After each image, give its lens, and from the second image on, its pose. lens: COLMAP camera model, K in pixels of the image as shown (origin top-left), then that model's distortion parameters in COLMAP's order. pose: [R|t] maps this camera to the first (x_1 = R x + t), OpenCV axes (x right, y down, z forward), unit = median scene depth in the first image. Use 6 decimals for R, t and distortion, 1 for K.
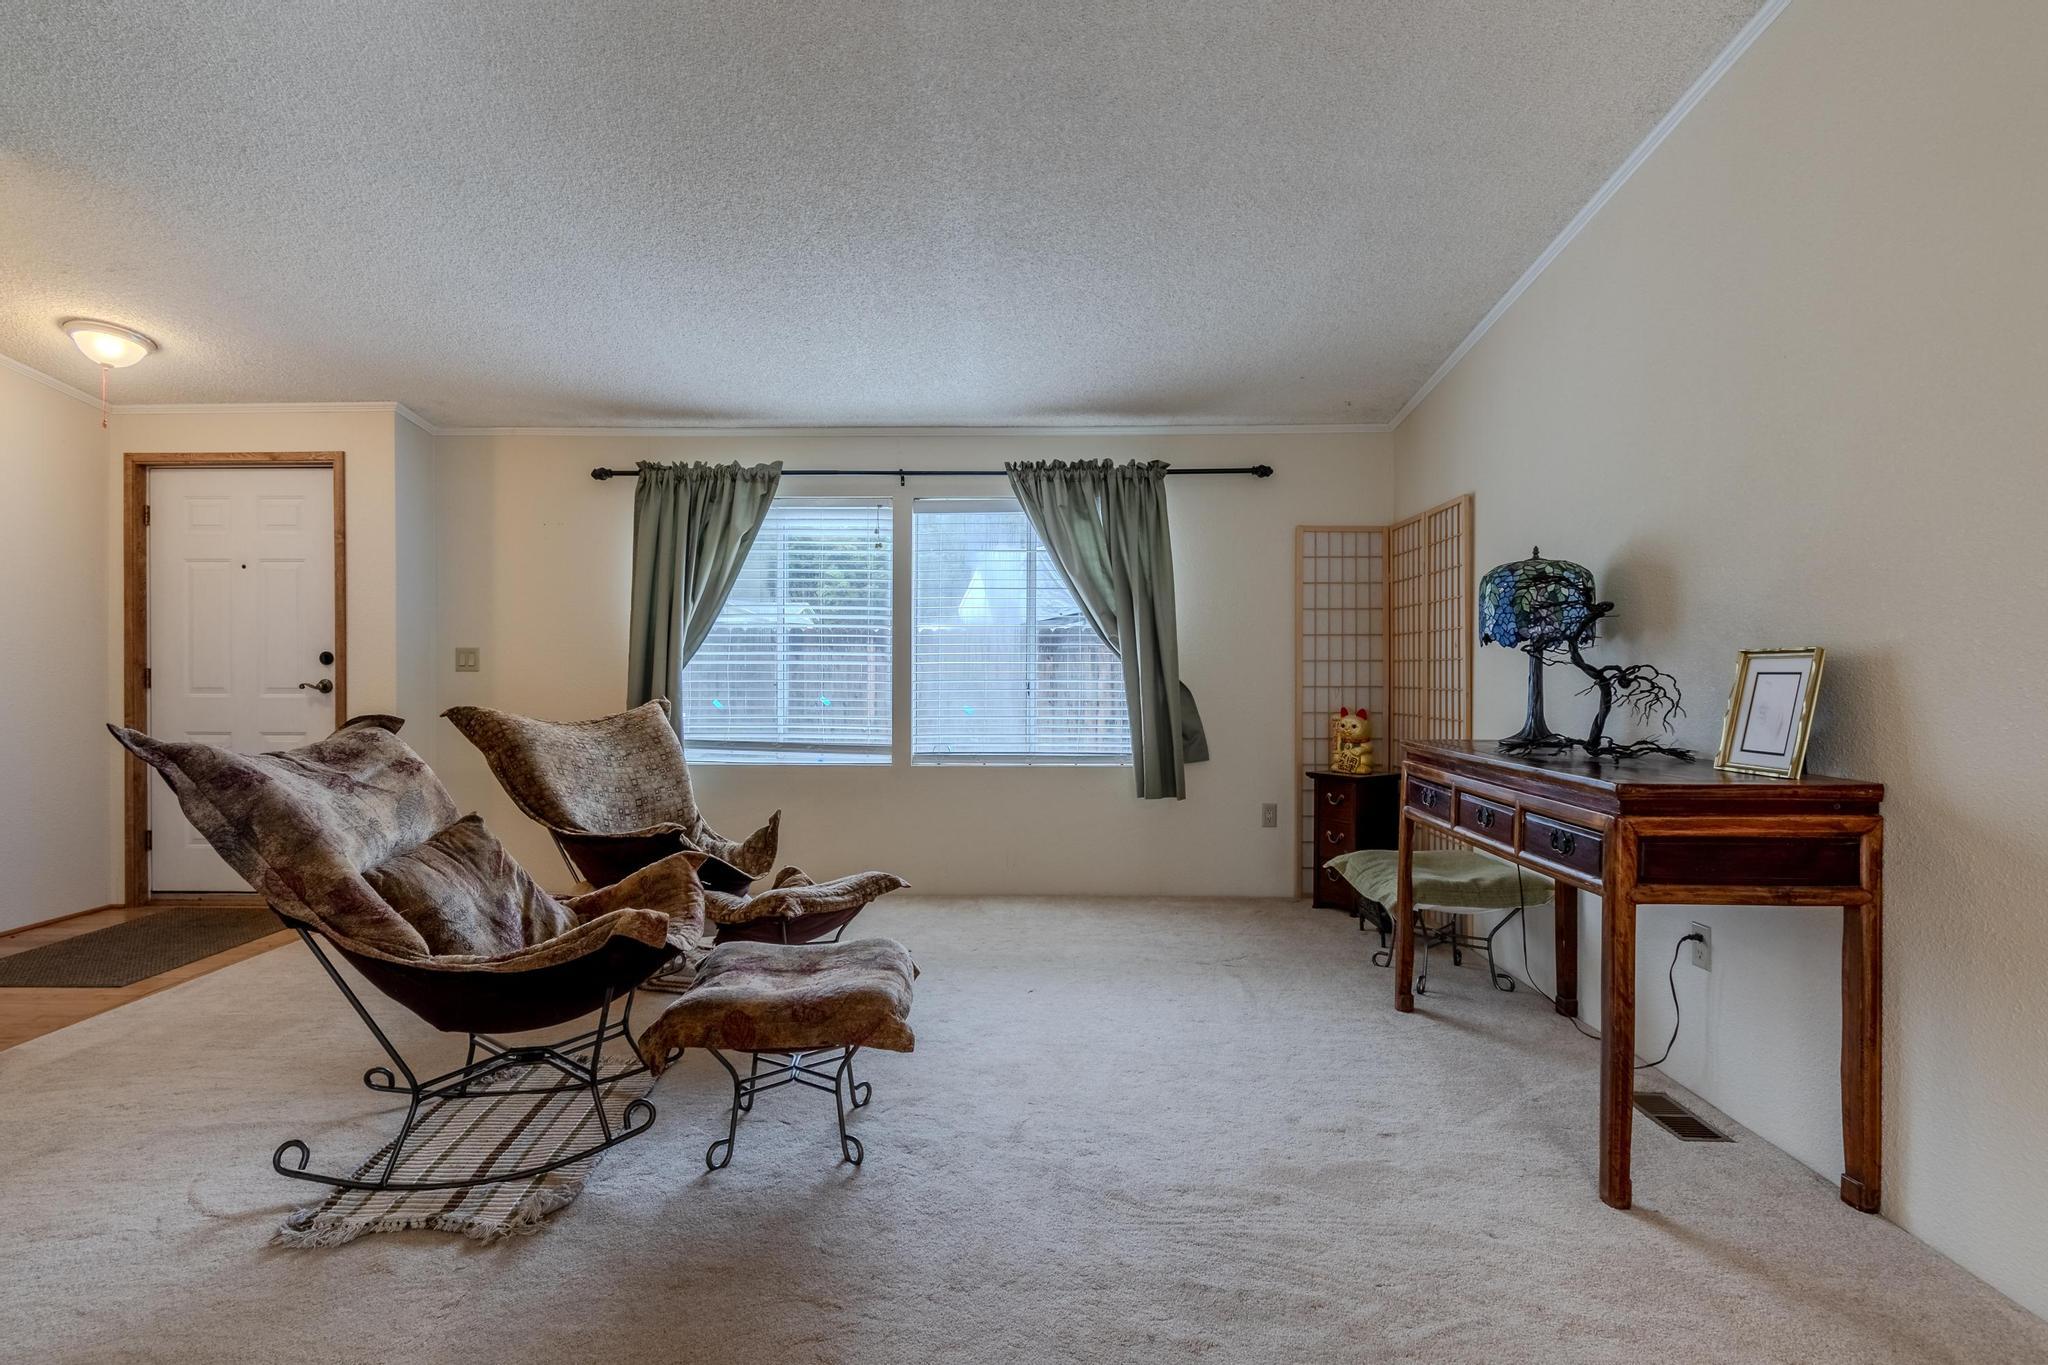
lens RADIAL K [[1023.8, 0, 1032.6], [0, 1023.8, 677.3], [0, 0, 1]] dist [-0.000521, -0.001161]
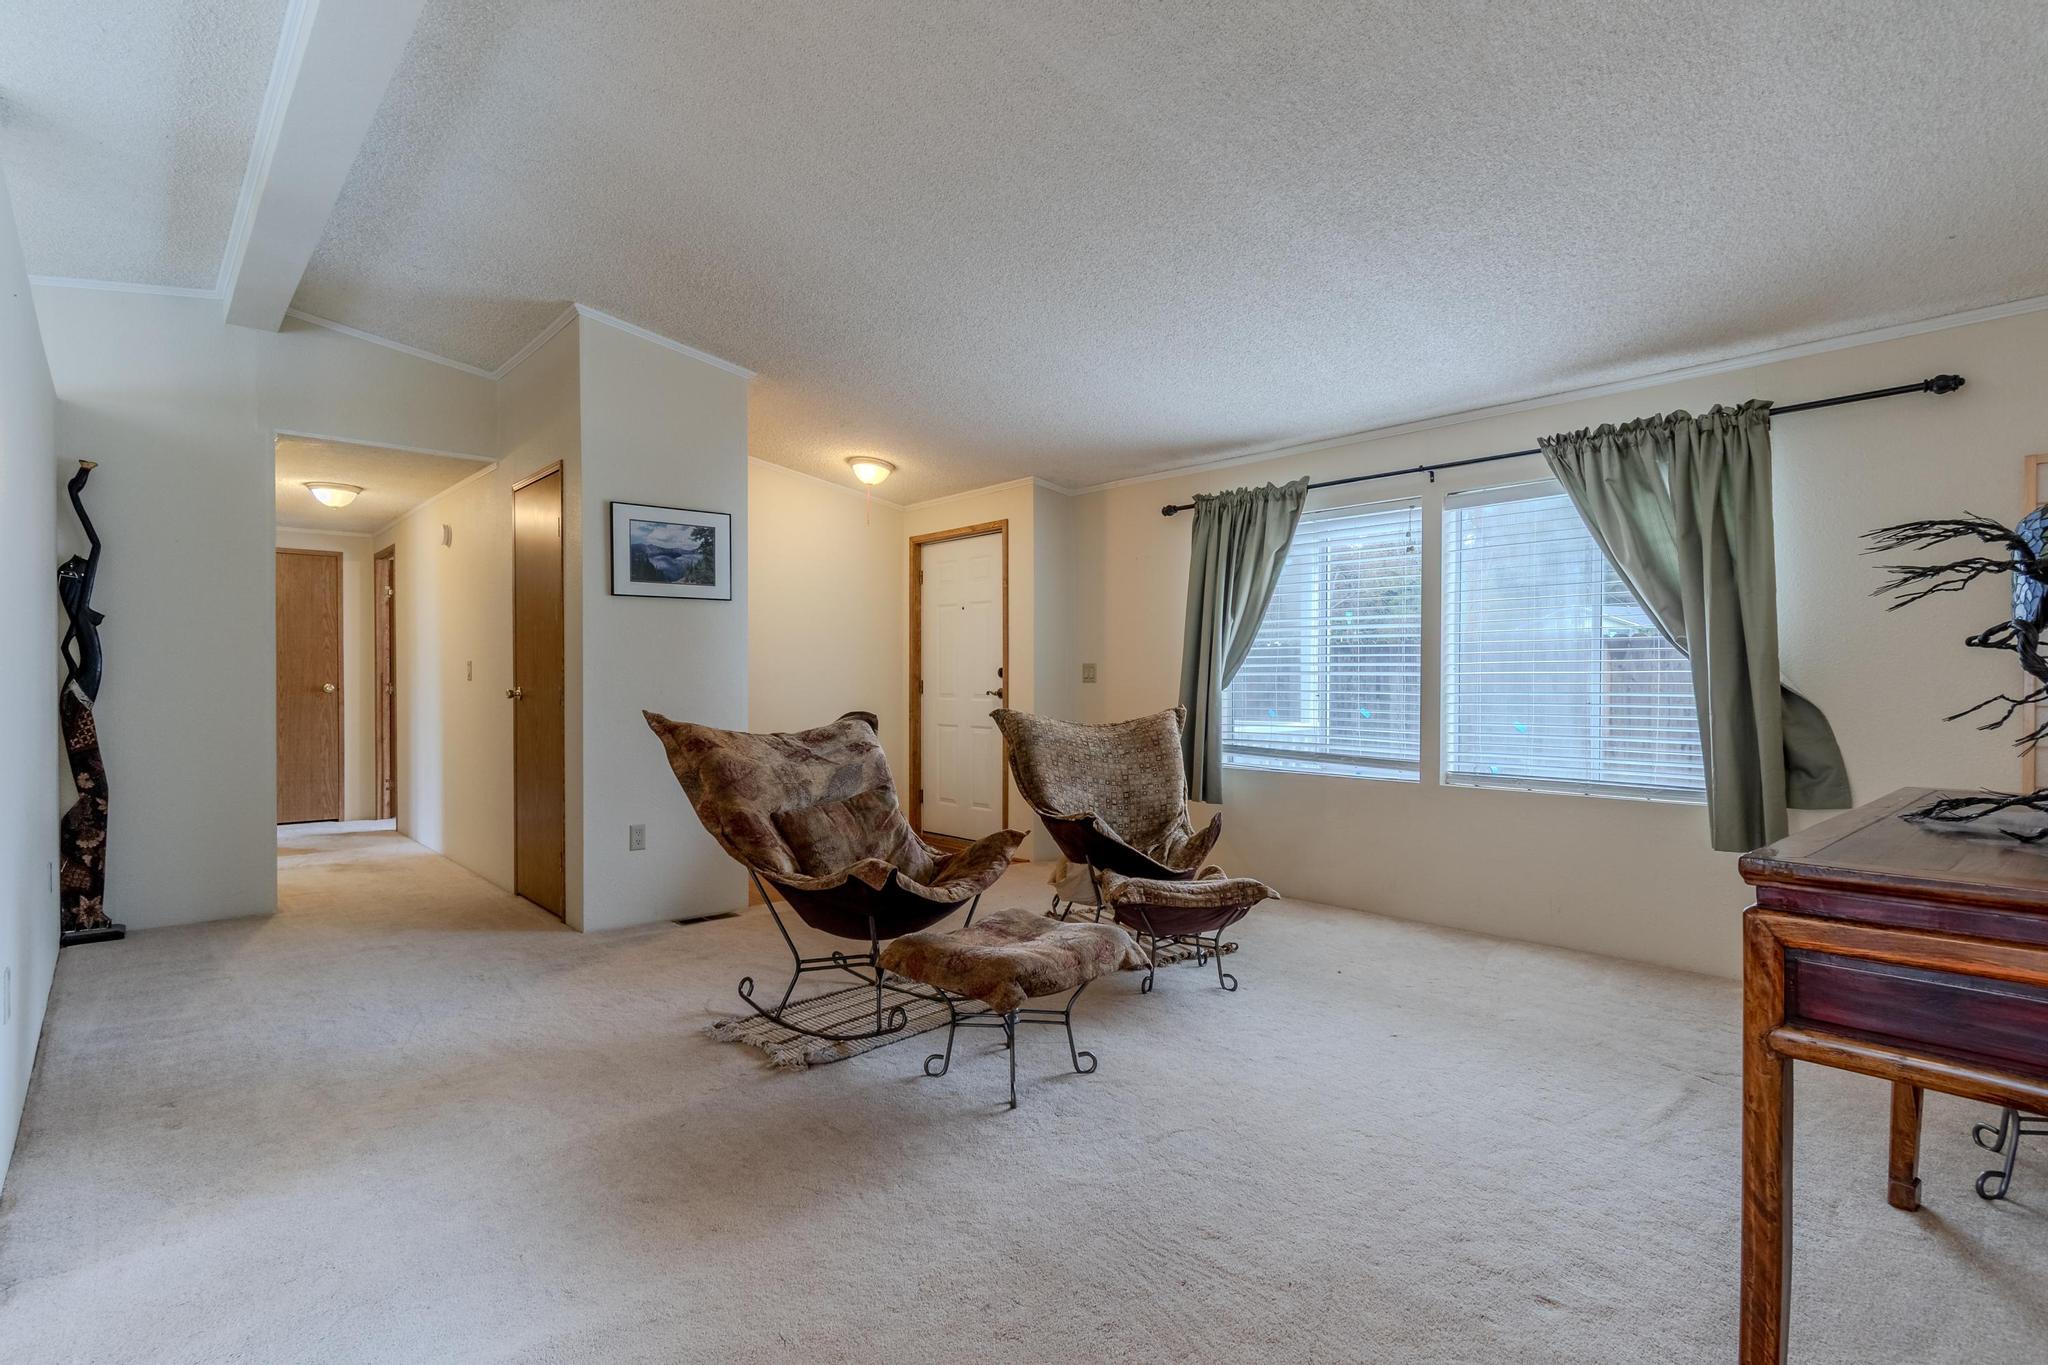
lens RADIAL K [[1023.8, 0, 1027.1], [0, 1023.8, 687.0], [0, 0, 1]] dist [-0.000521, -0.001161]
pose [[0.674385, 0.003128, -0.738373, 0.331679], [-0.005030, 0.999987, -0.000358, 0.000636], [0.738363, 0.003956, 0.674392, 0.111159]]
